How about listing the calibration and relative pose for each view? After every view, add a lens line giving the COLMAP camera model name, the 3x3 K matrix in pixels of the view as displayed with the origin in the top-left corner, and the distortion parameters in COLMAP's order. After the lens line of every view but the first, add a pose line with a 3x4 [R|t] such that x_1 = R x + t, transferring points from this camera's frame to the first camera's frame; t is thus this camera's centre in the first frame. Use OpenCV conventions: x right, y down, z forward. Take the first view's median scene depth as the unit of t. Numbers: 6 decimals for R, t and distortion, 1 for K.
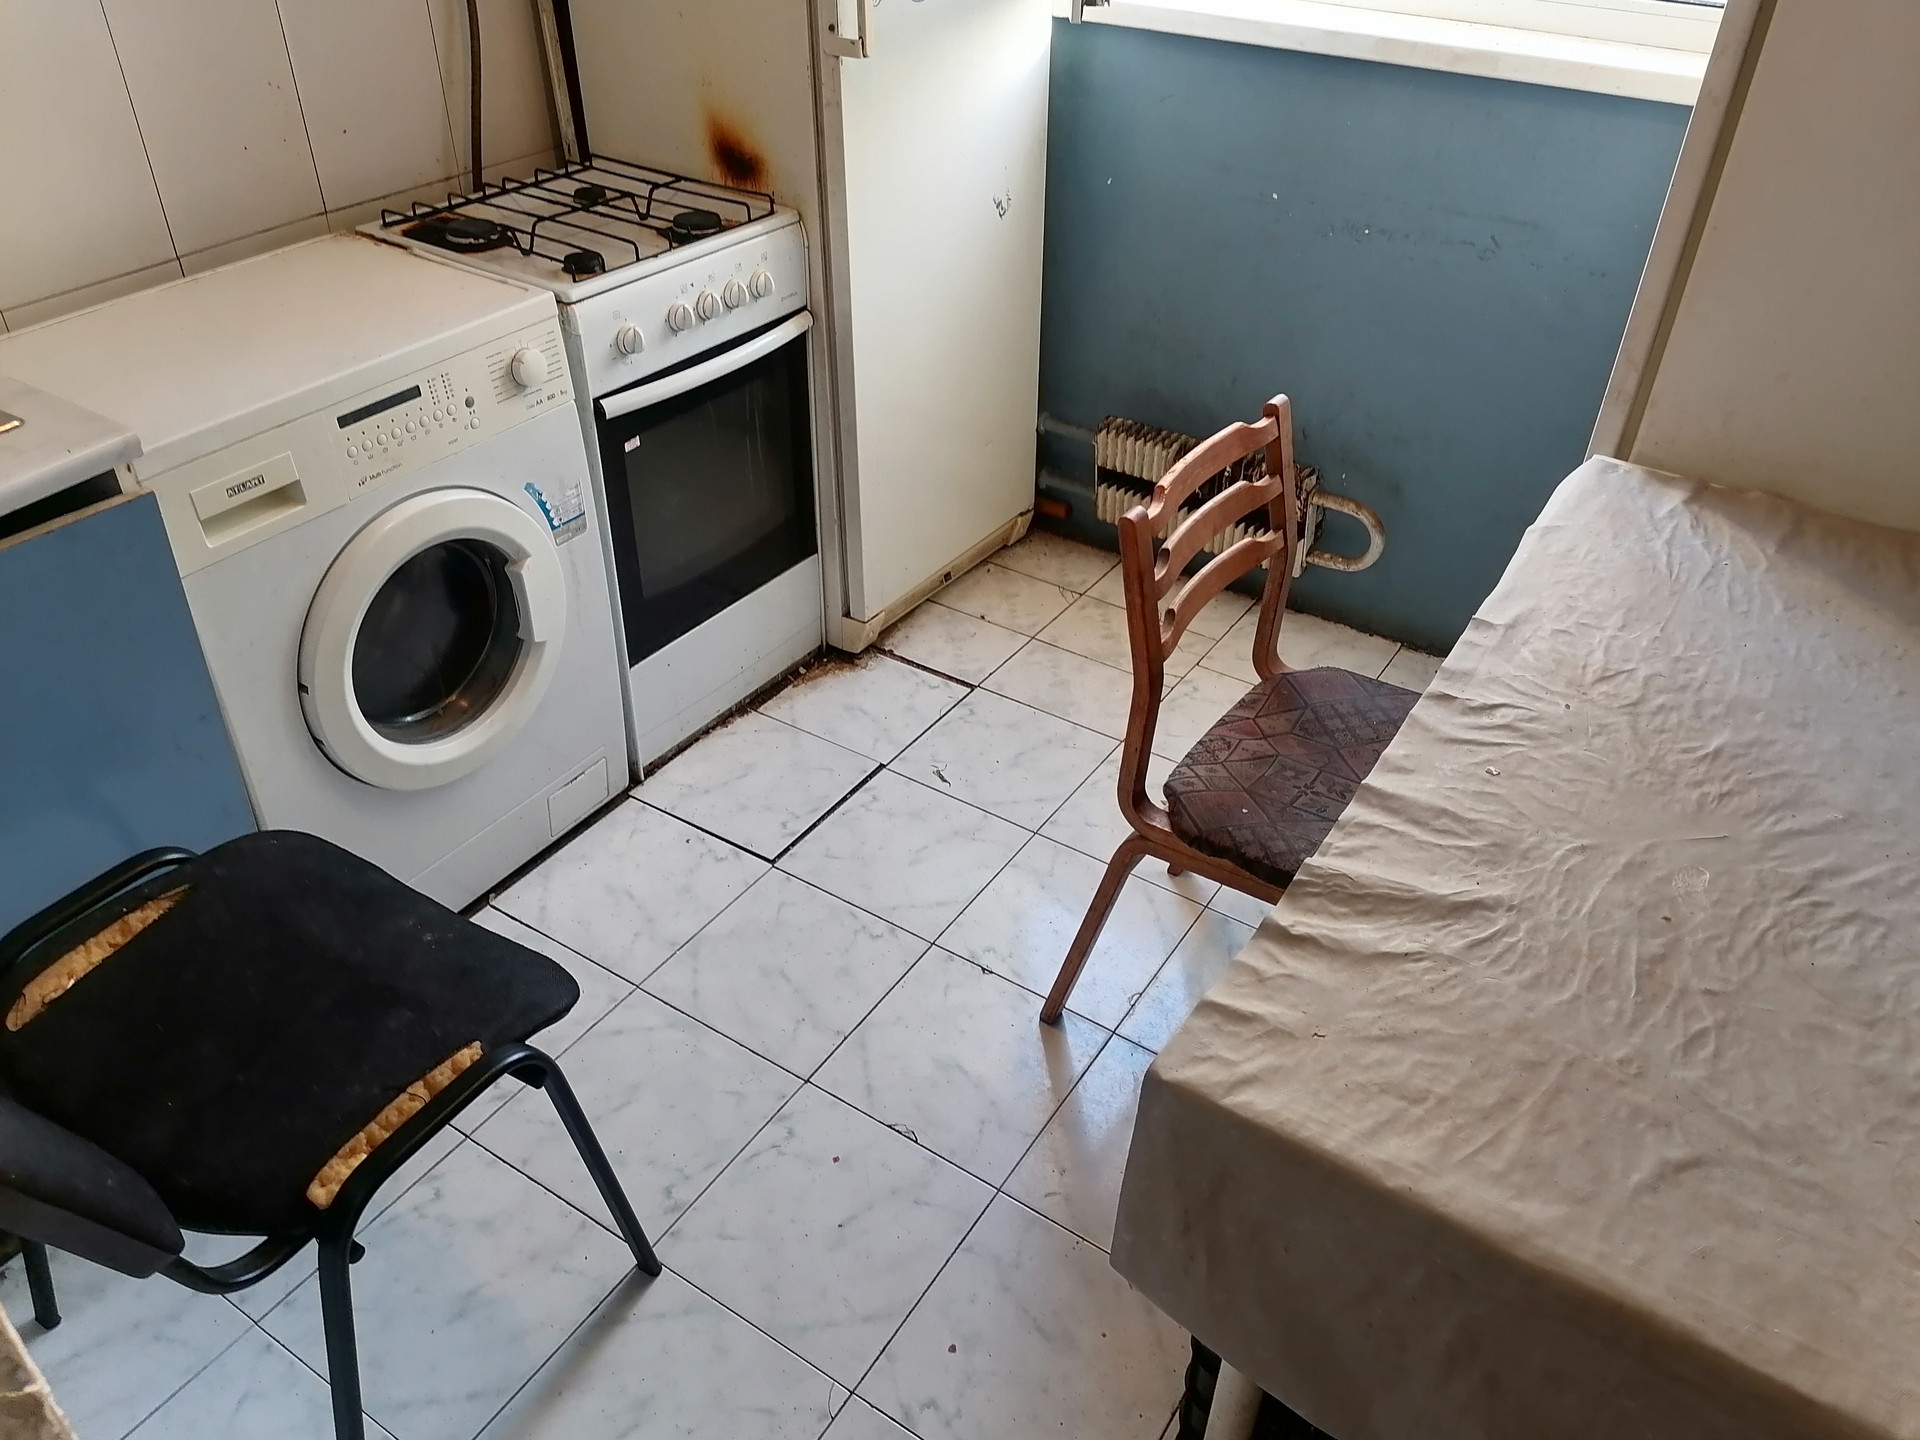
lens RADIAL K [[1442.8, 0, 962.0], [0, 1442.8, 714.8], [0, 0, 1]] dist [0.103953, -0.128387]
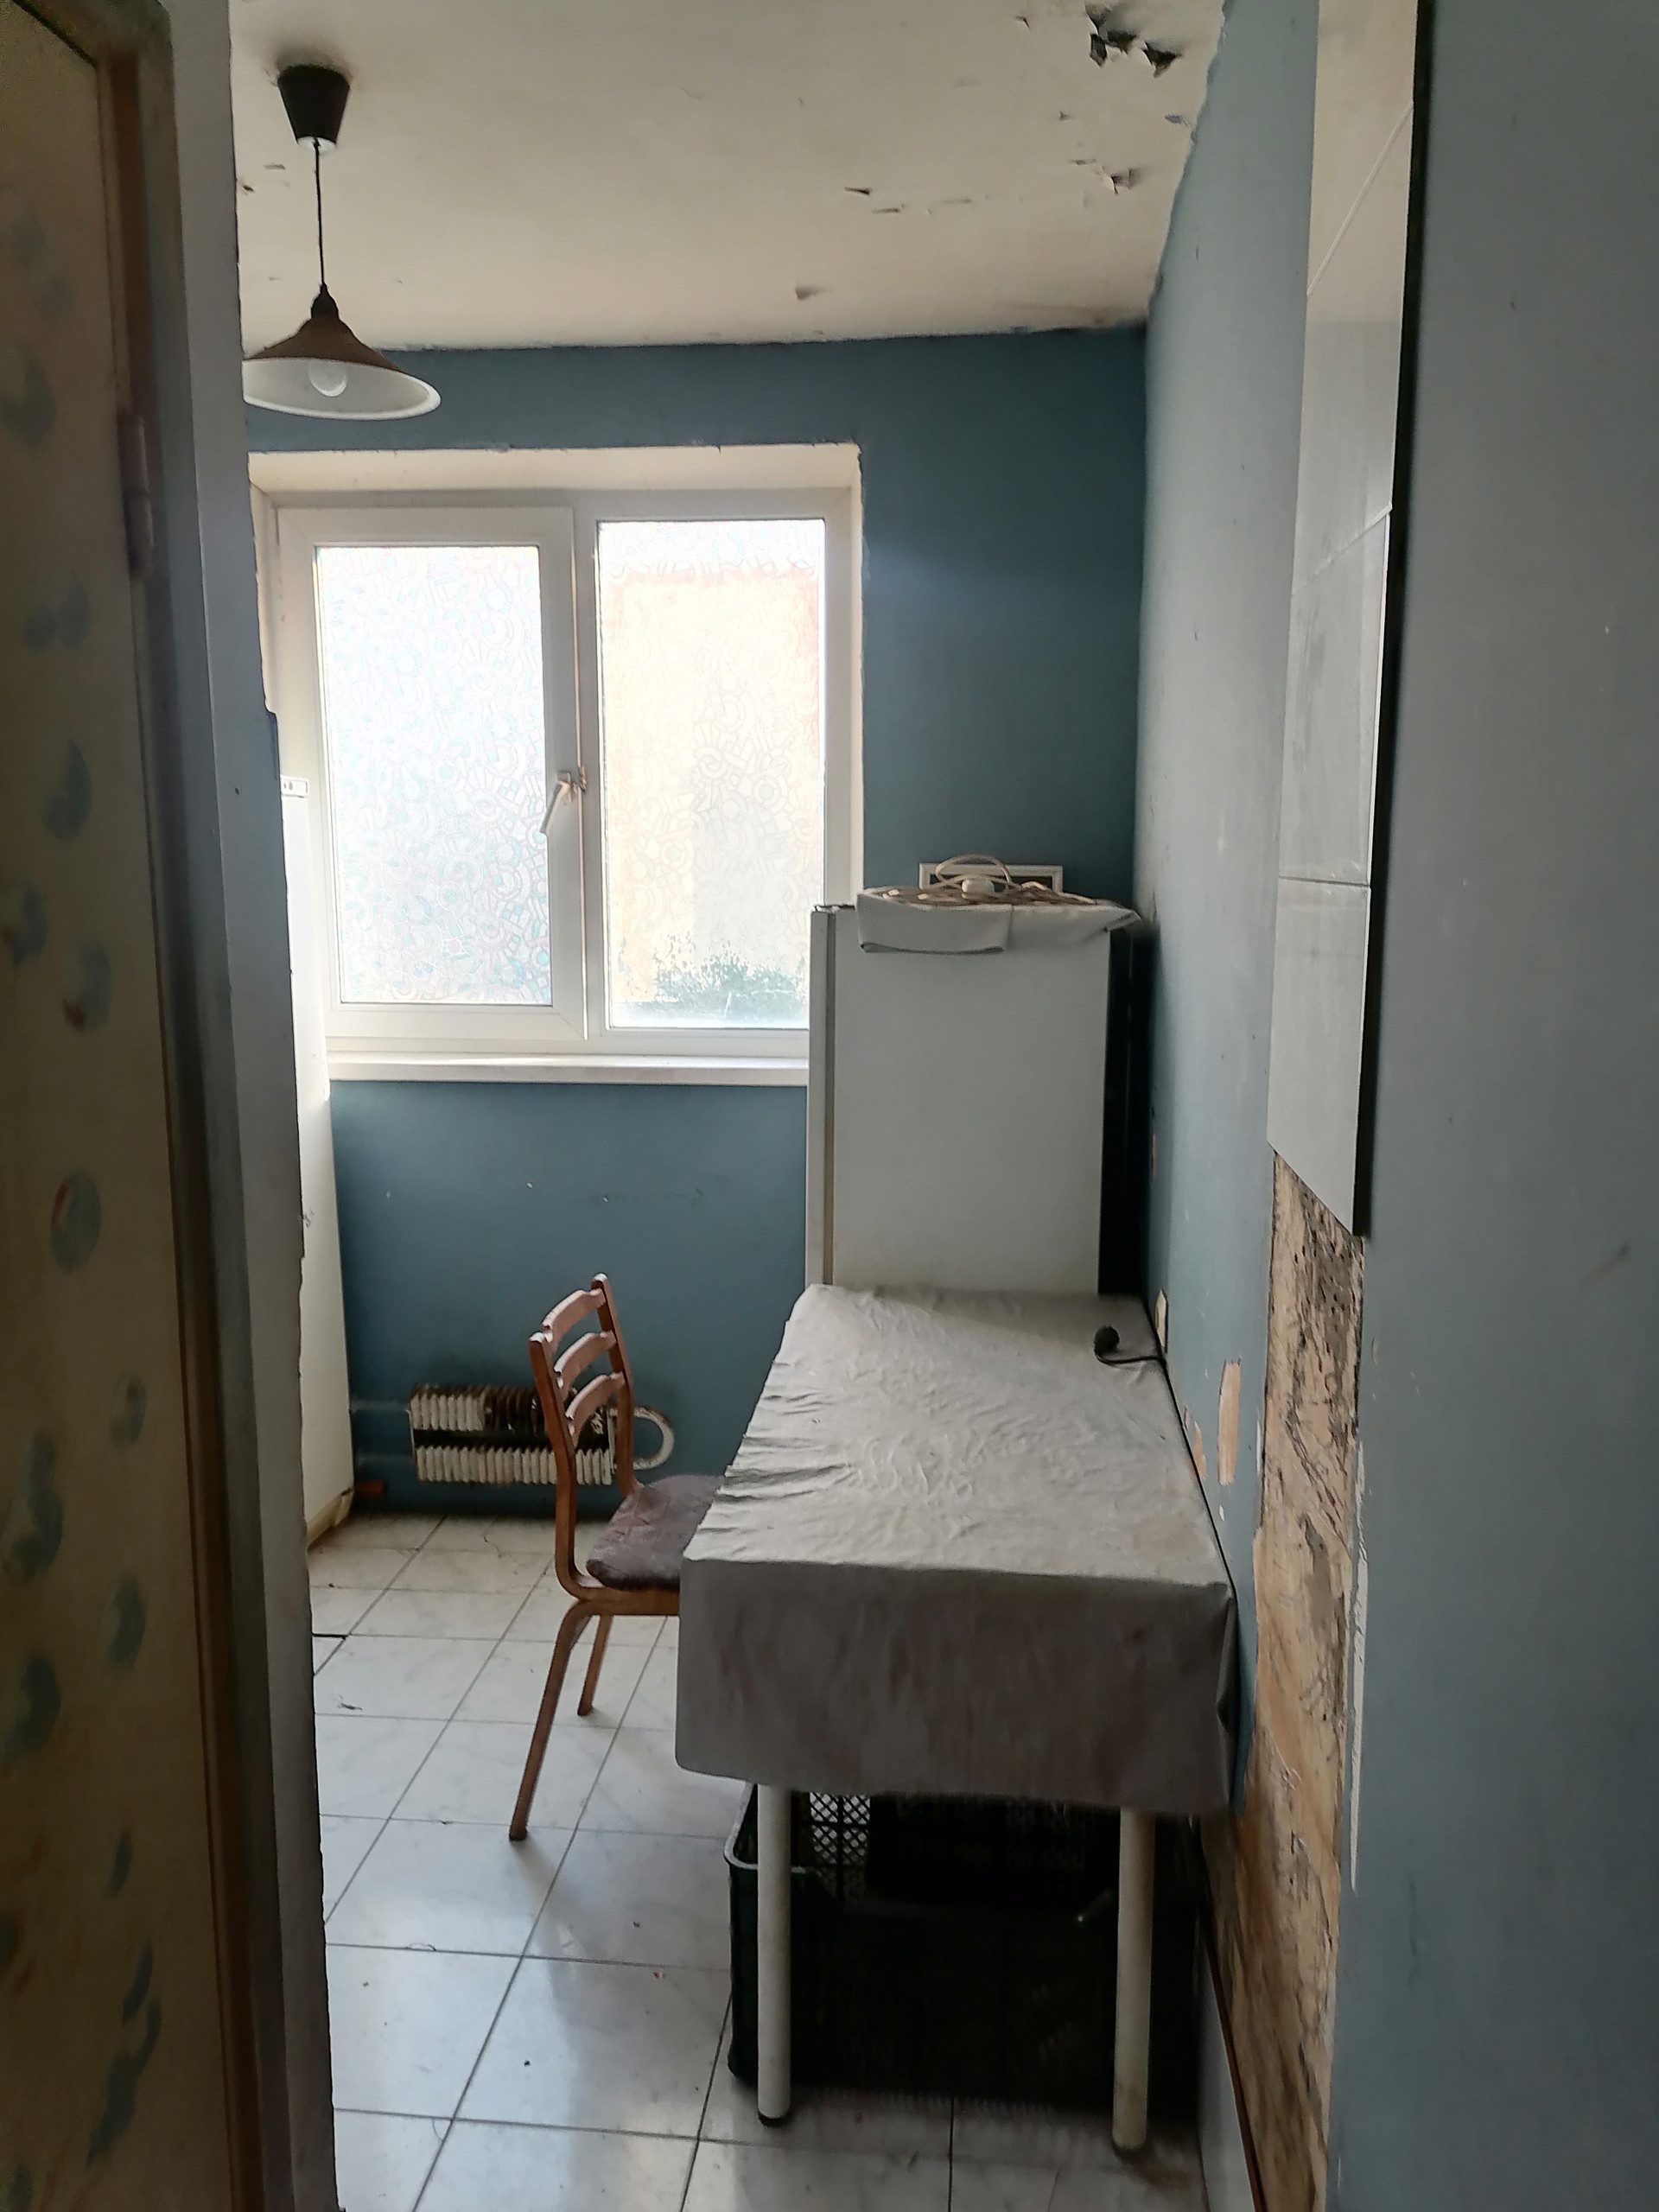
lens RADIAL K [[1662.3, 0, 819.8], [0, 1662.3, 1108.1], [0, 0, 1]] dist [0.103953, -0.128387]
pose [[0.892452, -0.090321, 0.442009, -0.241073], [0.278207, 0.881465, -0.381603, 0.259840], [-0.355148, 0.463532, 0.811793, -0.375705]]
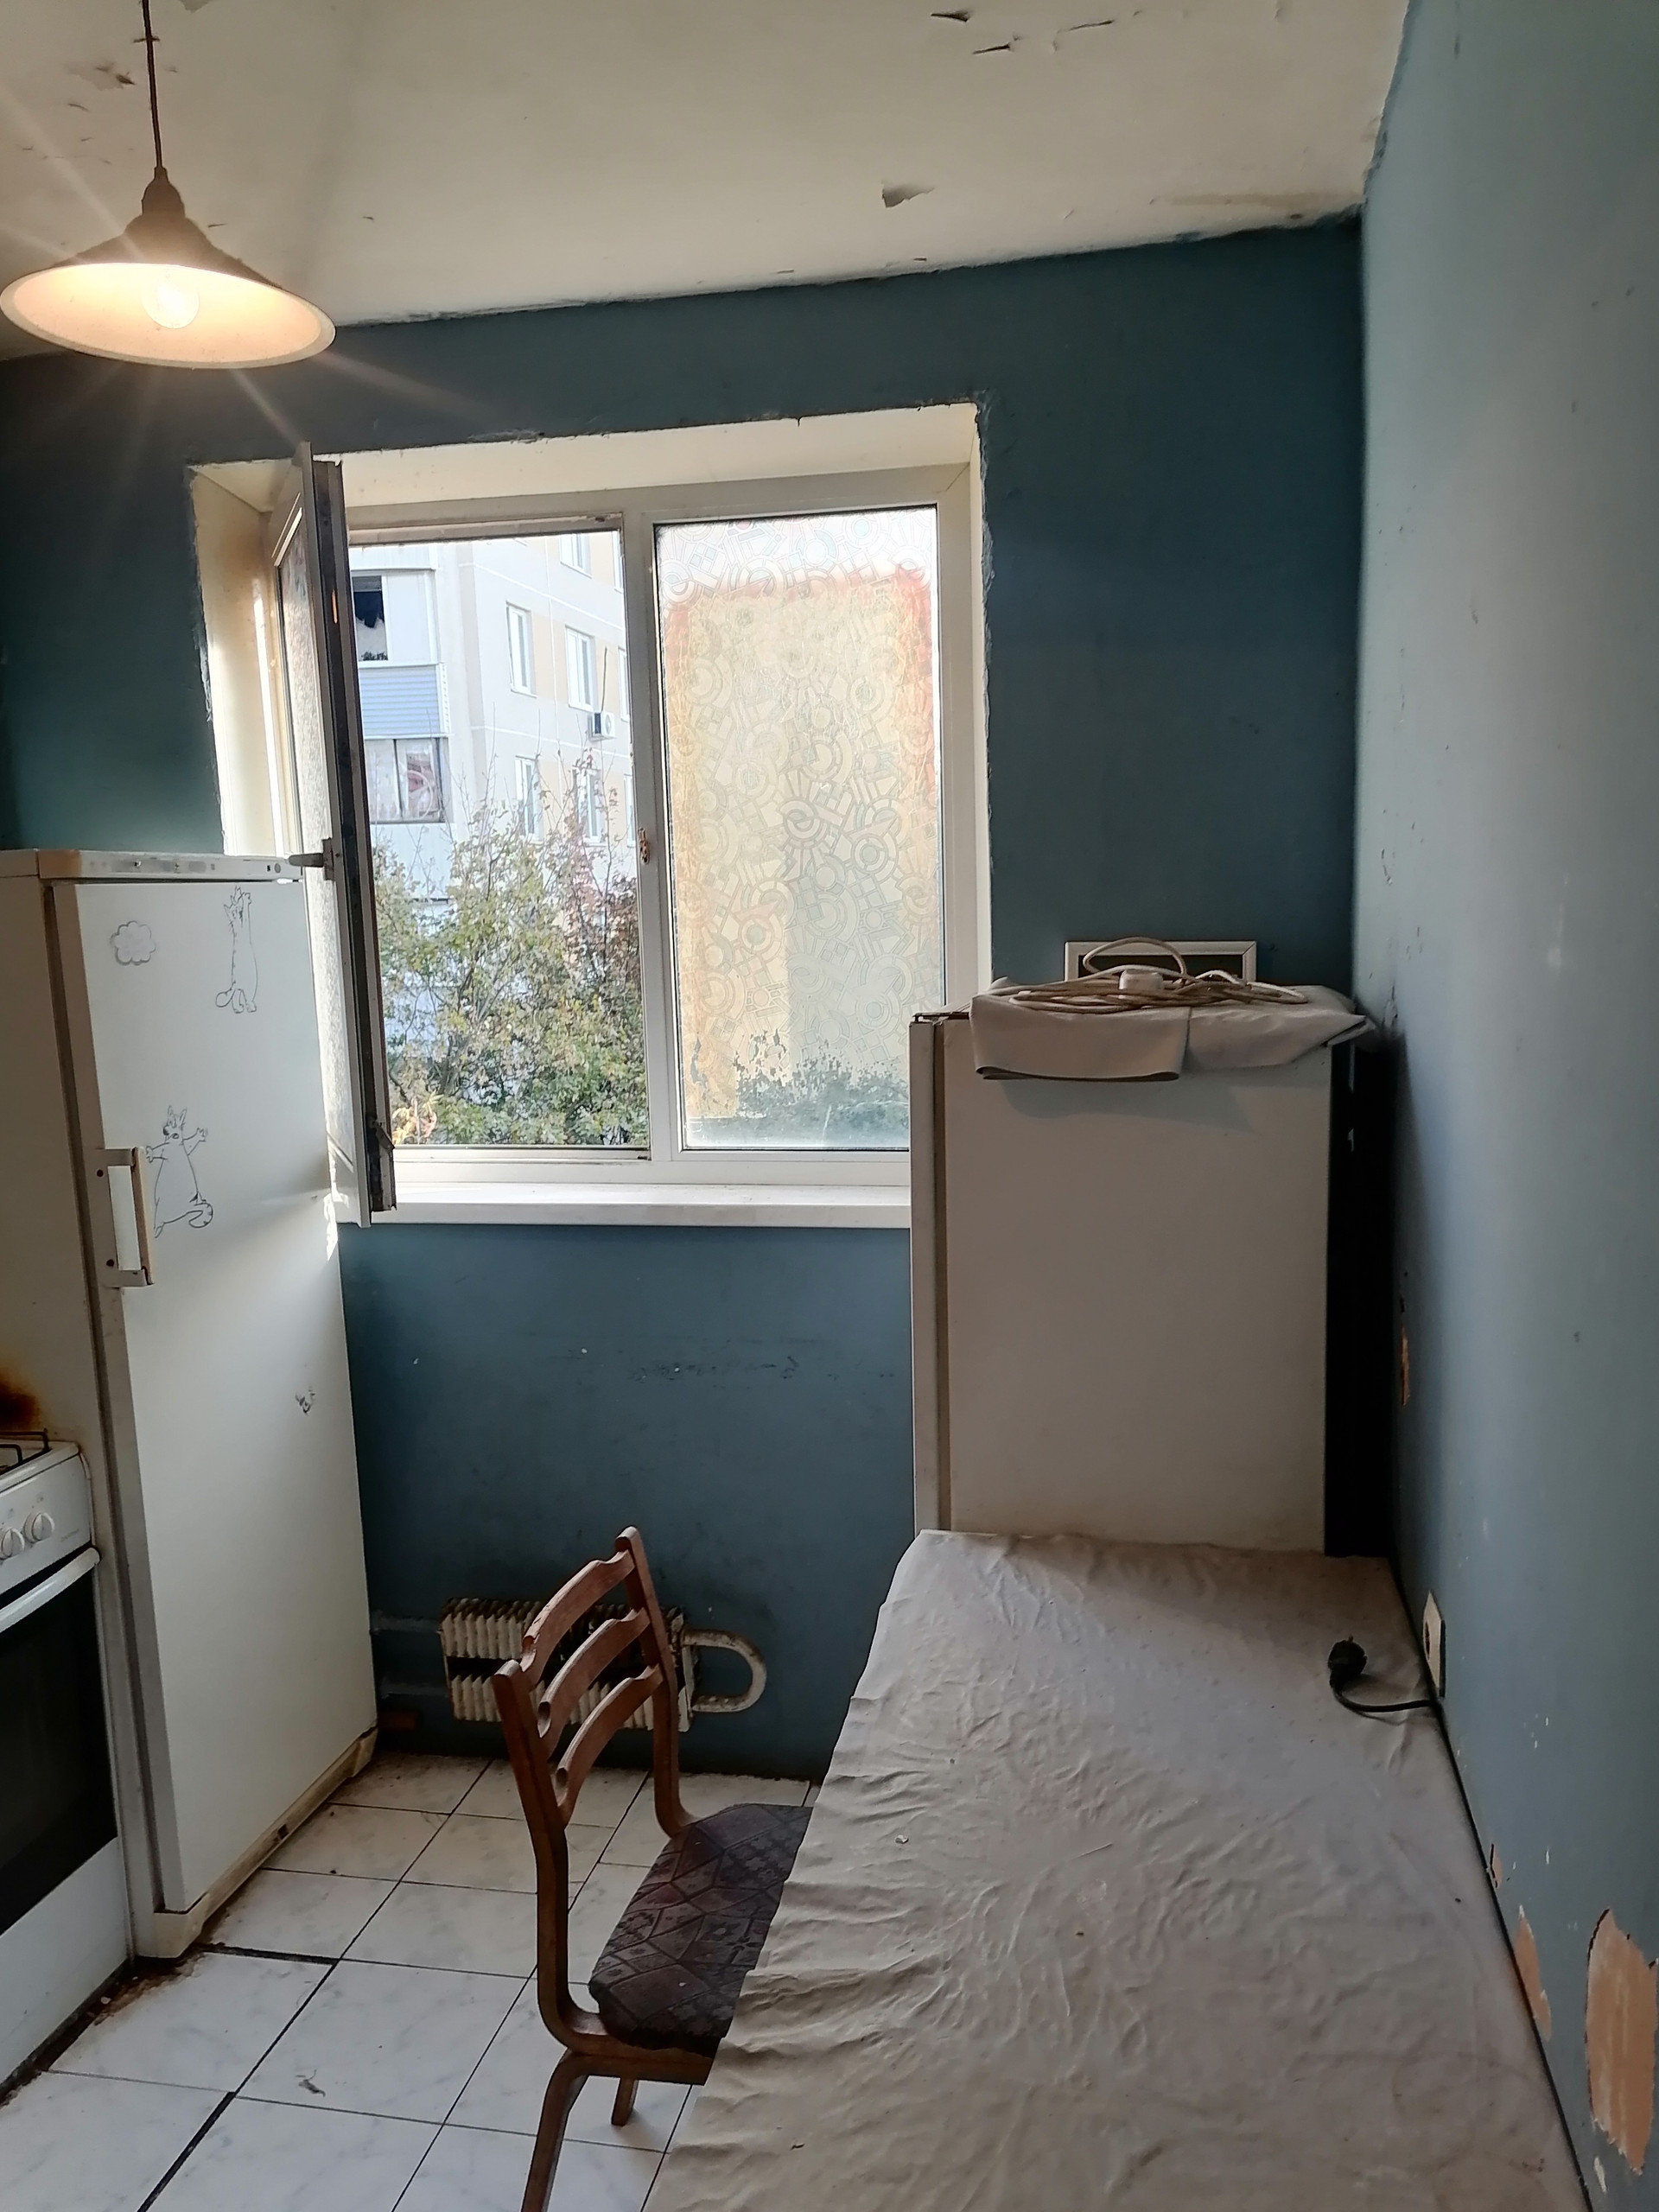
lens RADIAL K [[1662.3, 0, 837.9], [0, 1662.3, 1113.9], [0, 0, 1]] dist [0.103953, -0.128387]
pose [[0.928051, -0.097442, 0.359482, -0.032617], [0.254544, 0.870530, -0.421171, 0.050009], [-0.271900, 0.482372, 0.832699, -0.132325]]
